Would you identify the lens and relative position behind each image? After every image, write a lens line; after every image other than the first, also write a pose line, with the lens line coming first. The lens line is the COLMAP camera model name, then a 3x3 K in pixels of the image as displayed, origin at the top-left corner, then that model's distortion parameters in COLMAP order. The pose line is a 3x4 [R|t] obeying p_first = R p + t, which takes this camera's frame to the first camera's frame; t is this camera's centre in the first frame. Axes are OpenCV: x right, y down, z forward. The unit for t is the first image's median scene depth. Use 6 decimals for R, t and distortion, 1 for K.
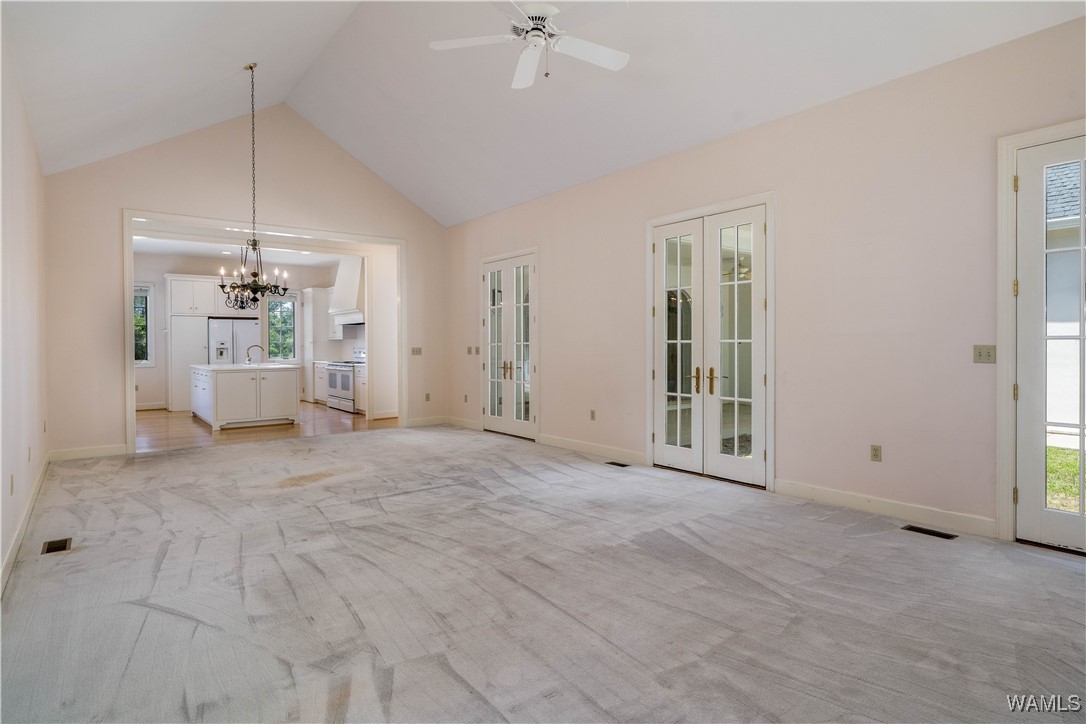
lens RADIAL K [[606.6, 0, 544.1], [0, 606.6, 351.7], [0, 0, 1]] dist [0.001235, -0.000035]
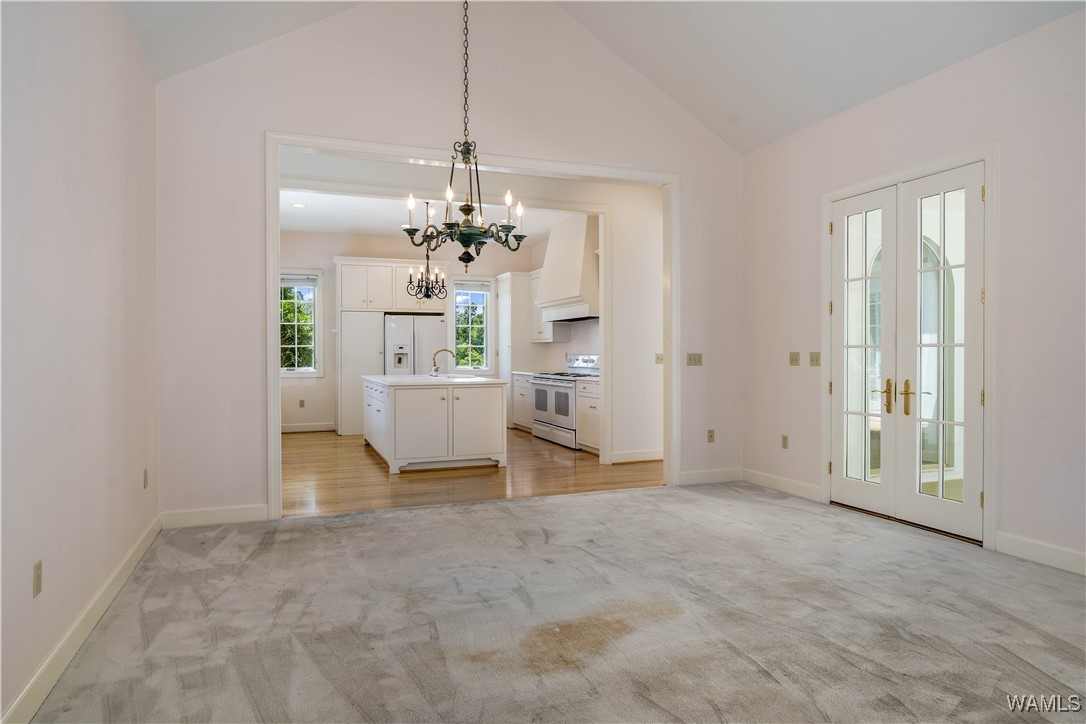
lens RADIAL K [[686.0, 0, 533.5], [0, 686.0, 360.3], [0, 0, 1]] dist [-0.001053, 0.001044]
pose [[0.958108, 0.006225, -0.286339, -0.169555], [-0.005923, 0.999981, 0.001919, -0.000005], [0.286346, -0.000143, 0.958126, 0.304207]]
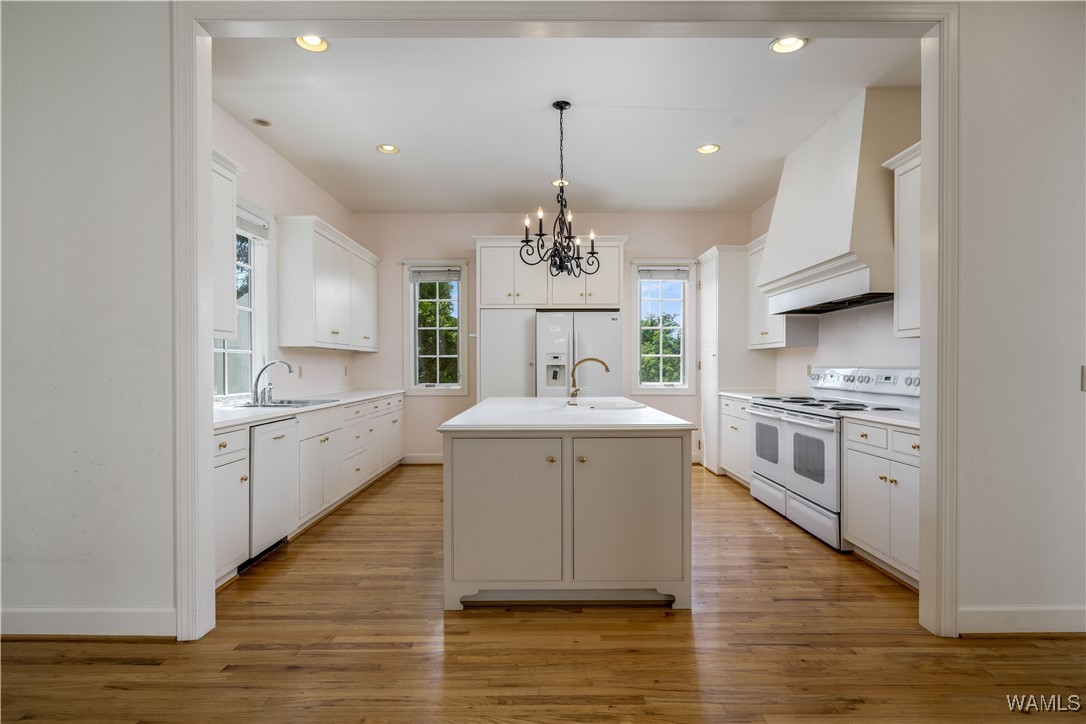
lens RADIAL K [[578.5, 0, 545.0], [0, 578.5, 371.1], [0, 0, 1]] dist [0.000359, -0.000524]
pose [[0.805964, 0.008268, -0.591907, -0.310727], [-0.008169, 0.999963, 0.002844, -0.003238], [0.591908, 0.002543, 0.806001, 0.771911]]
